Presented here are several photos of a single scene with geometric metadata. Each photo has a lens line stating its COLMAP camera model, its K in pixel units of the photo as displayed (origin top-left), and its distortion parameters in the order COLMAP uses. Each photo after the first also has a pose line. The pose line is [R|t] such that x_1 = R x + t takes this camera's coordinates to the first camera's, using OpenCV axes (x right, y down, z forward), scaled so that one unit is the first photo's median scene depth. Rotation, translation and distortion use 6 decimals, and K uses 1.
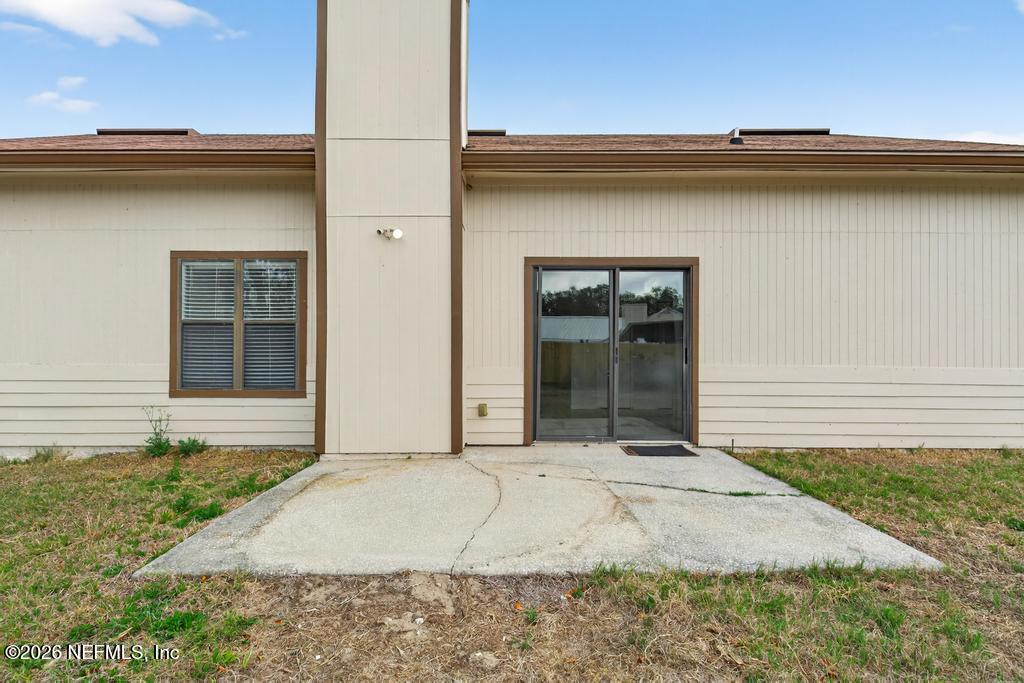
lens RADIAL K [[472.5, 0, 509.2], [0, 472.5, 340.0], [0, 0, 1]] dist [0.000594, 0.000277]
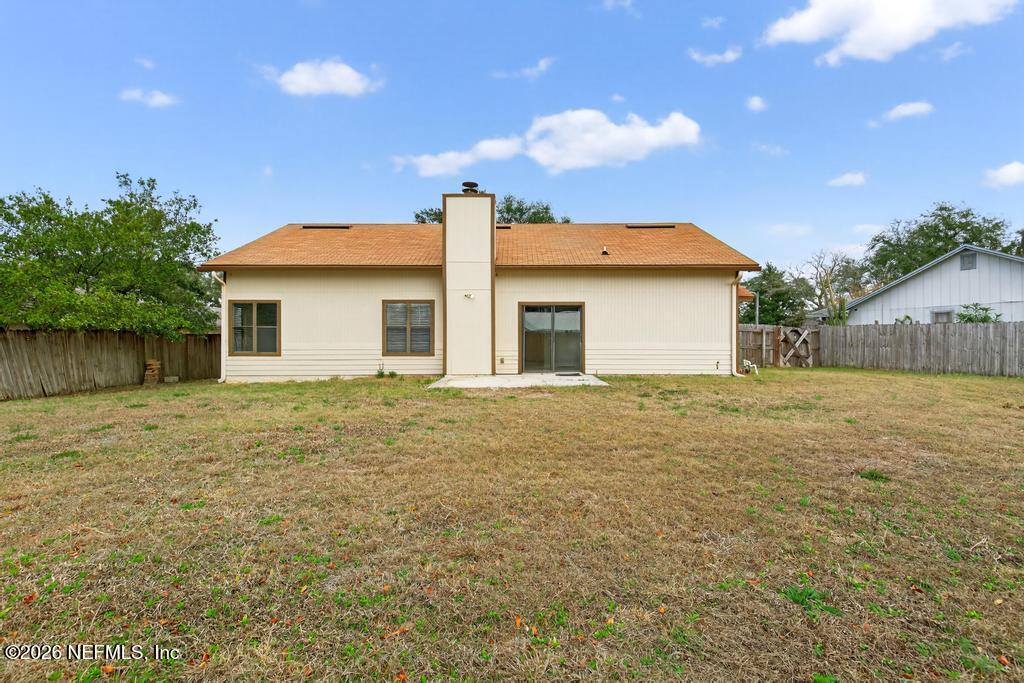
lens RADIAL K [[472.5, 0, 509.2], [0, 472.5, 340.0], [0, 0, 1]] dist [0.000594, 0.000277]
pose [[0.999905, -0.003154, -0.013425, 0.015672], [0.003483, 0.999692, 0.024558, -0.030358], [0.013344, -0.024602, 0.999608, -1.618007]]
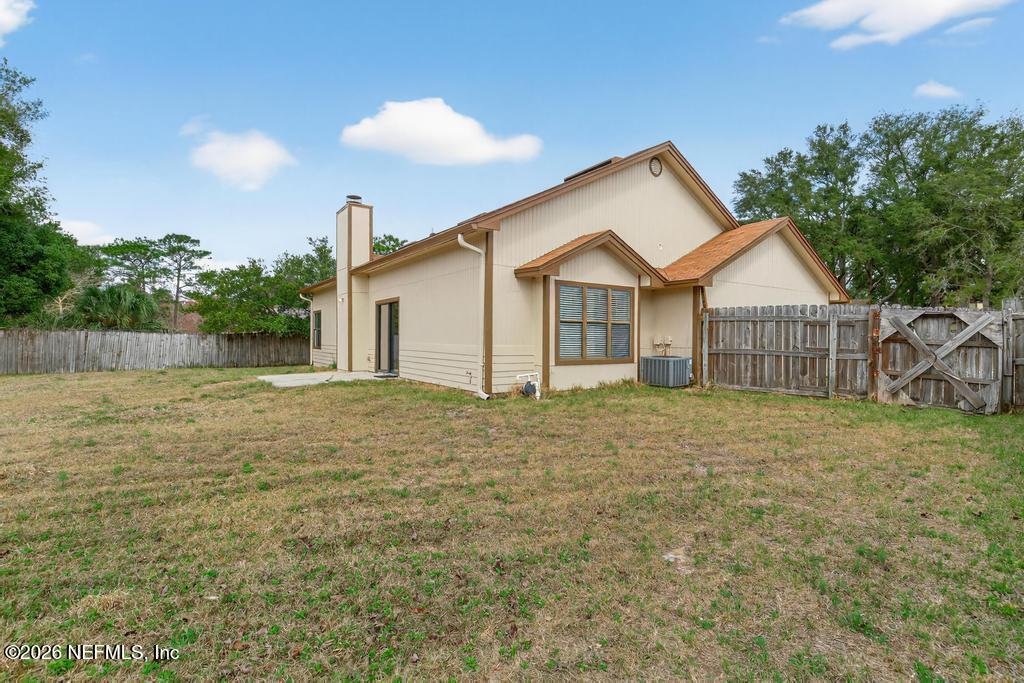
lens RADIAL K [[472.5, 0, 509.2], [0, 472.5, 340.0], [0, 0, 1]] dist [0.000594, 0.000277]
pose [[0.563266, 0.002943, -0.826270, 2.643341], [0.022073, 0.999583, 0.018608, 0.012933], [0.825981, -0.028720, 0.562966, 0.139222]]
